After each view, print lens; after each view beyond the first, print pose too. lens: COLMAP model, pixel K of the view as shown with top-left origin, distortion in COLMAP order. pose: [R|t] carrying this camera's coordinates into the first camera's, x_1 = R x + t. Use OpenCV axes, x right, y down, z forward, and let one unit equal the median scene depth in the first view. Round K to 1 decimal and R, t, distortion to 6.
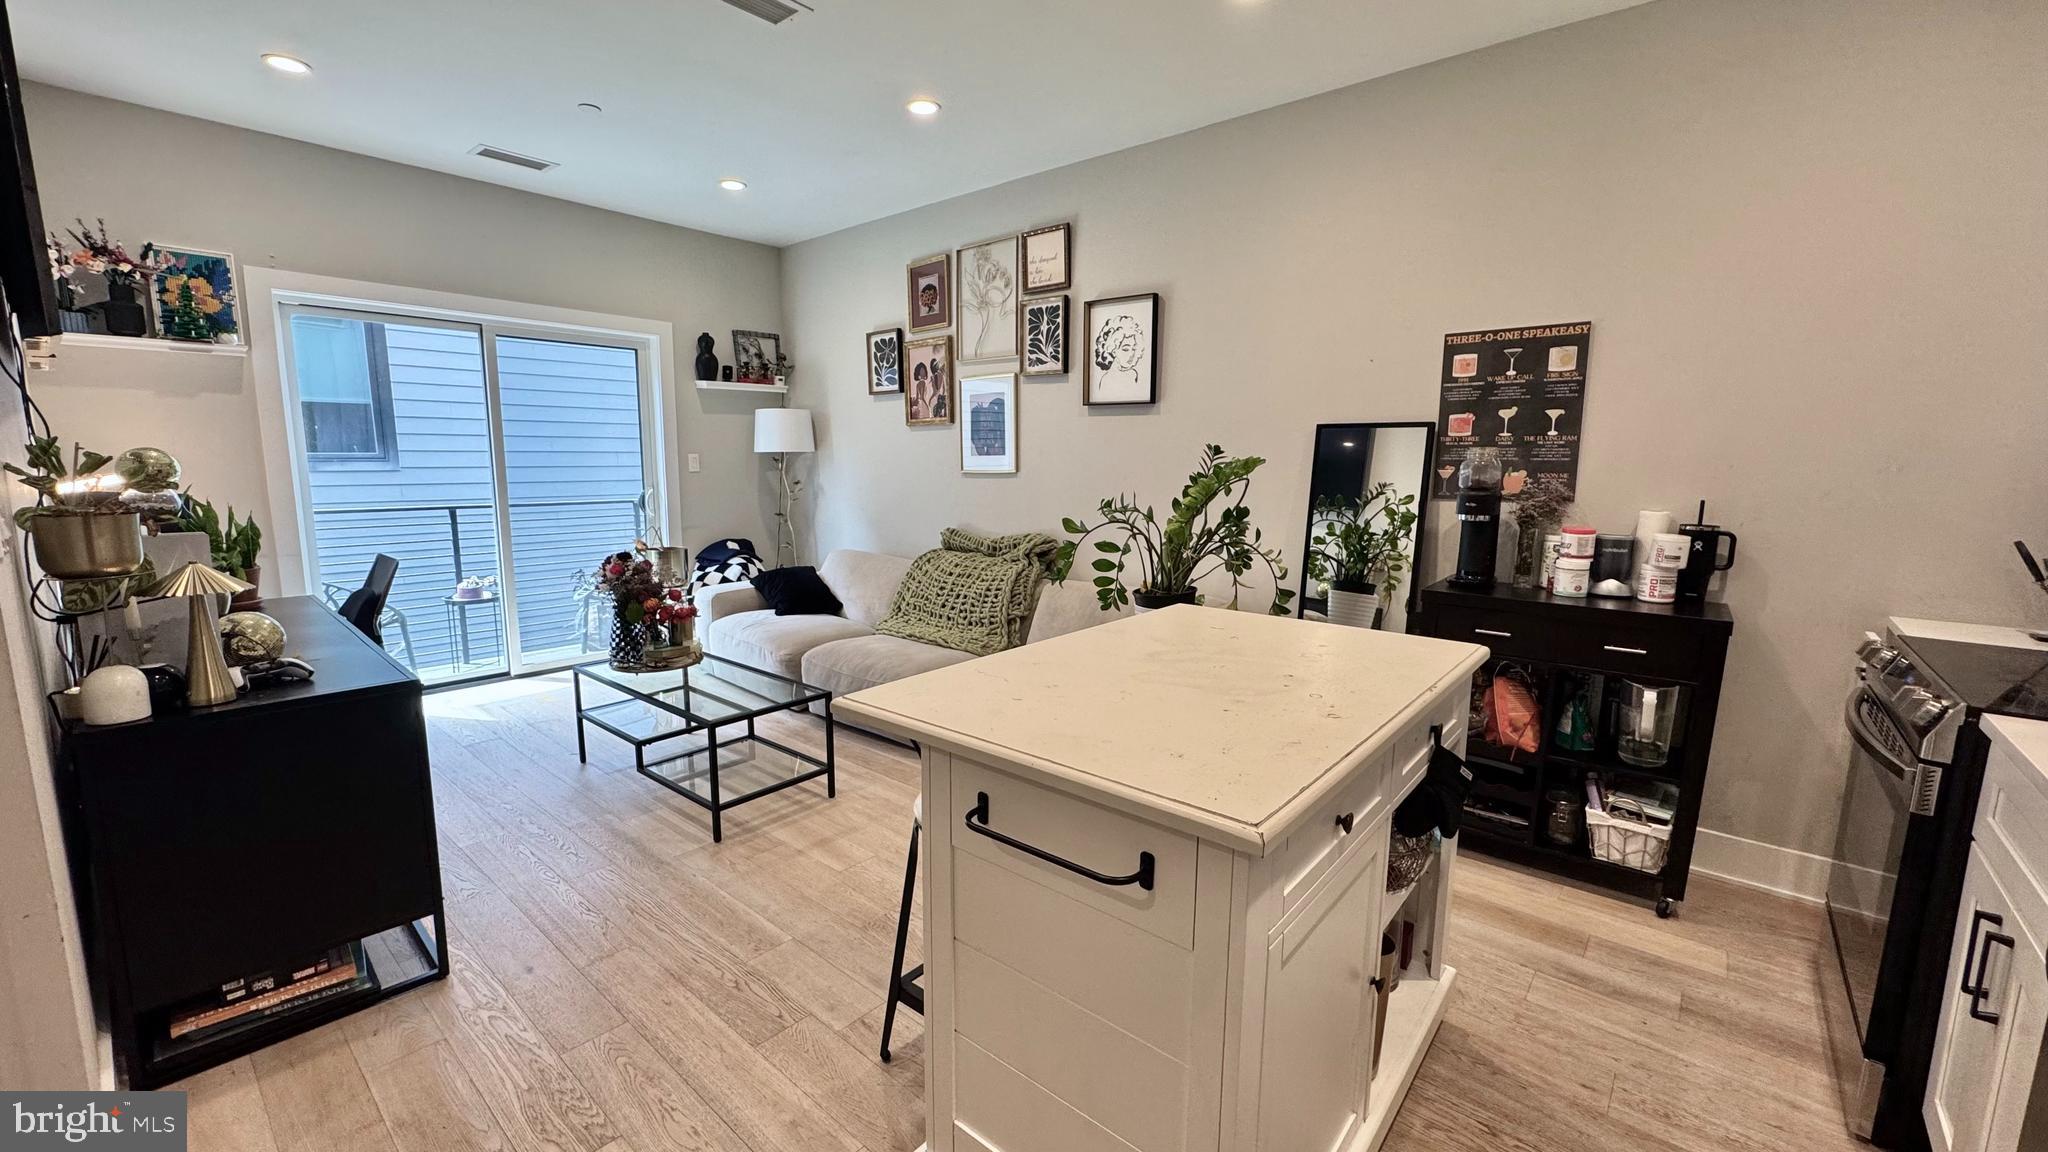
lens RADIAL K [[815.2, 0, 1024.0], [0, 815.2, 576.0], [0, 0, 1]] dist [-0.002316, -0.000072]
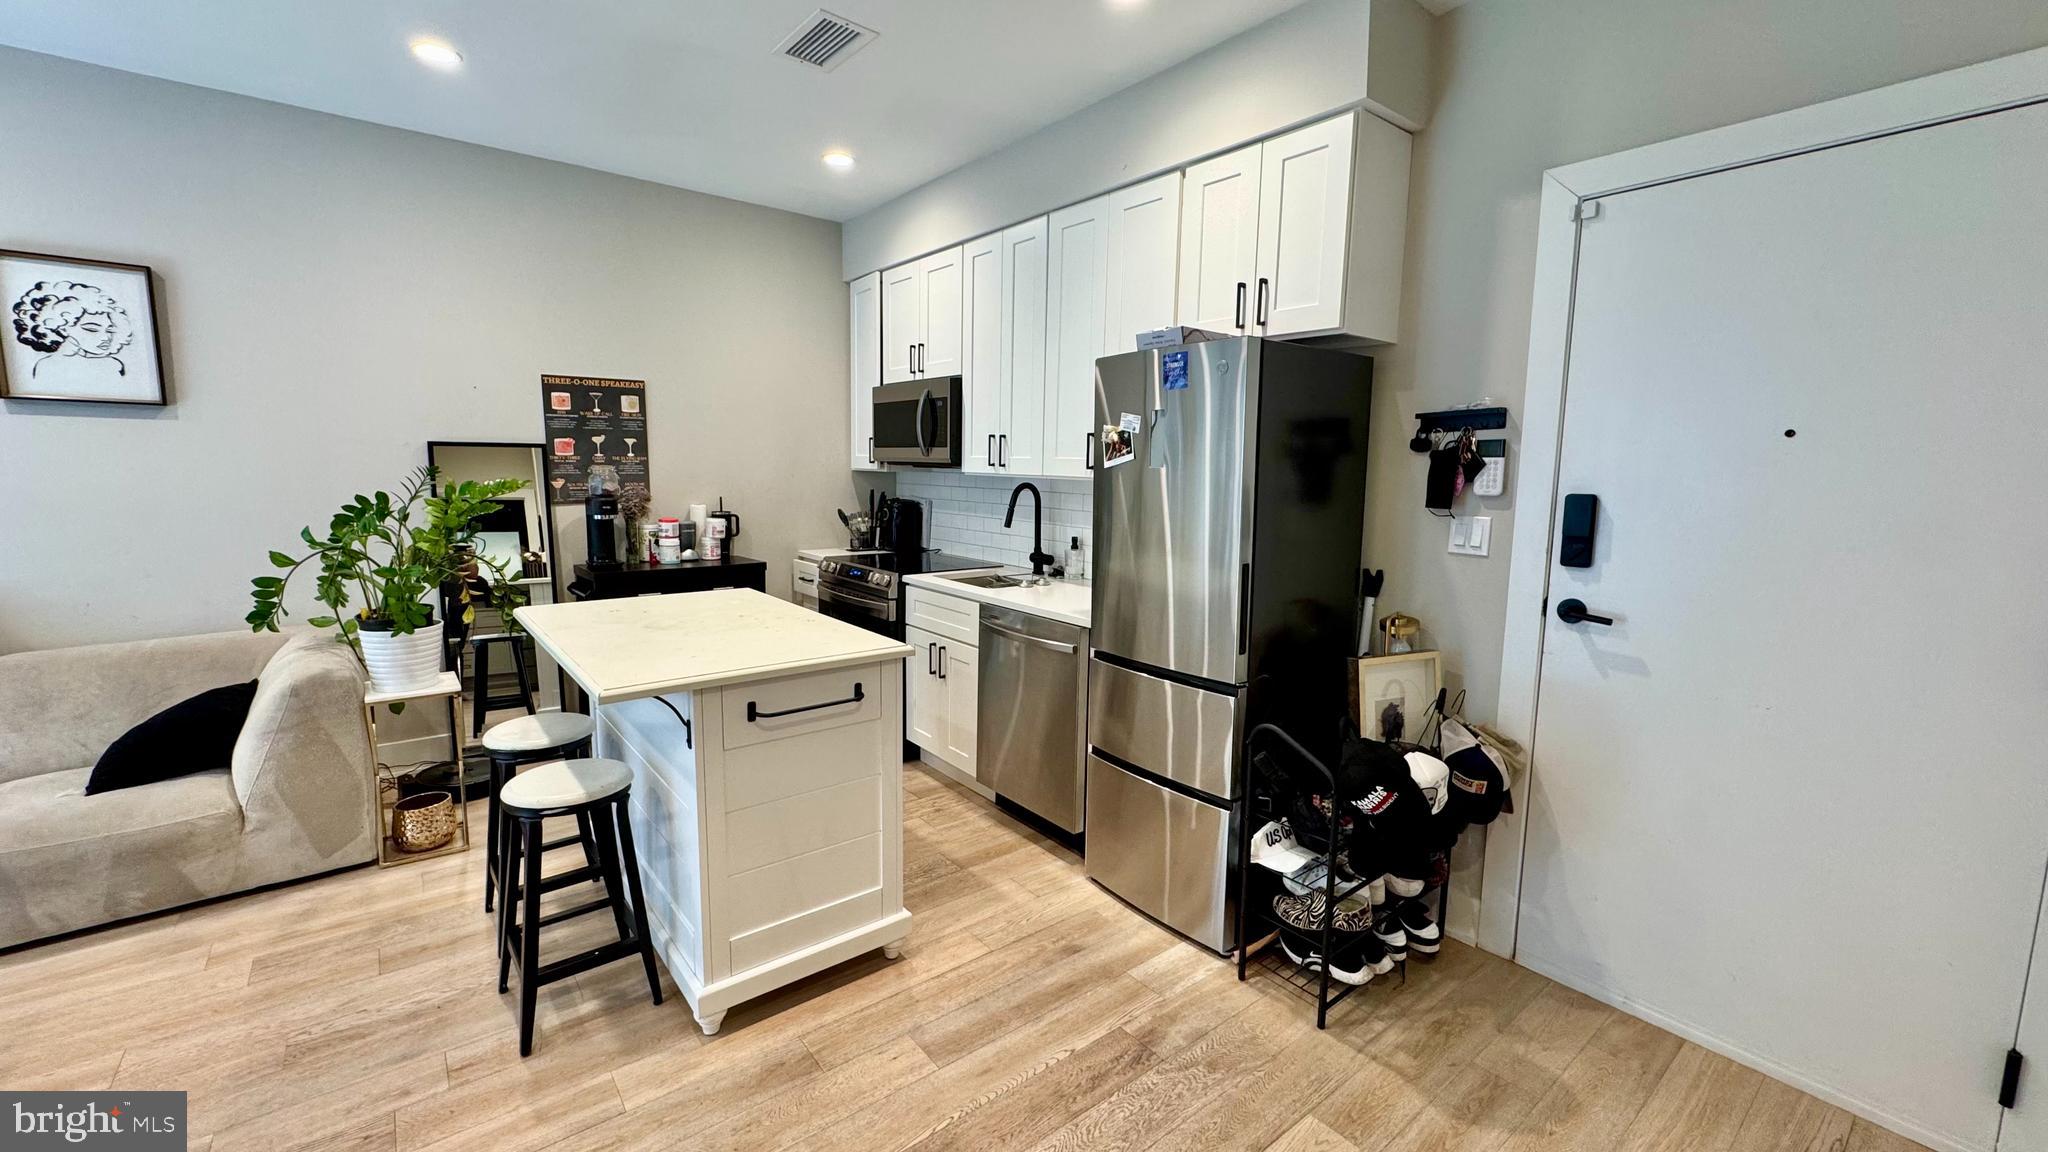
lens RADIAL K [[815.2, 0, 1024.0], [0, 815.2, 576.0], [0, 0, 1]] dist [-0.002316, -0.000072]
pose [[0.188760, -0.141224, 0.971816, -0.618195], [0.129218, 0.984573, 0.117979, -0.041997], [-0.973485, 0.103306, 0.204096, 0.047175]]
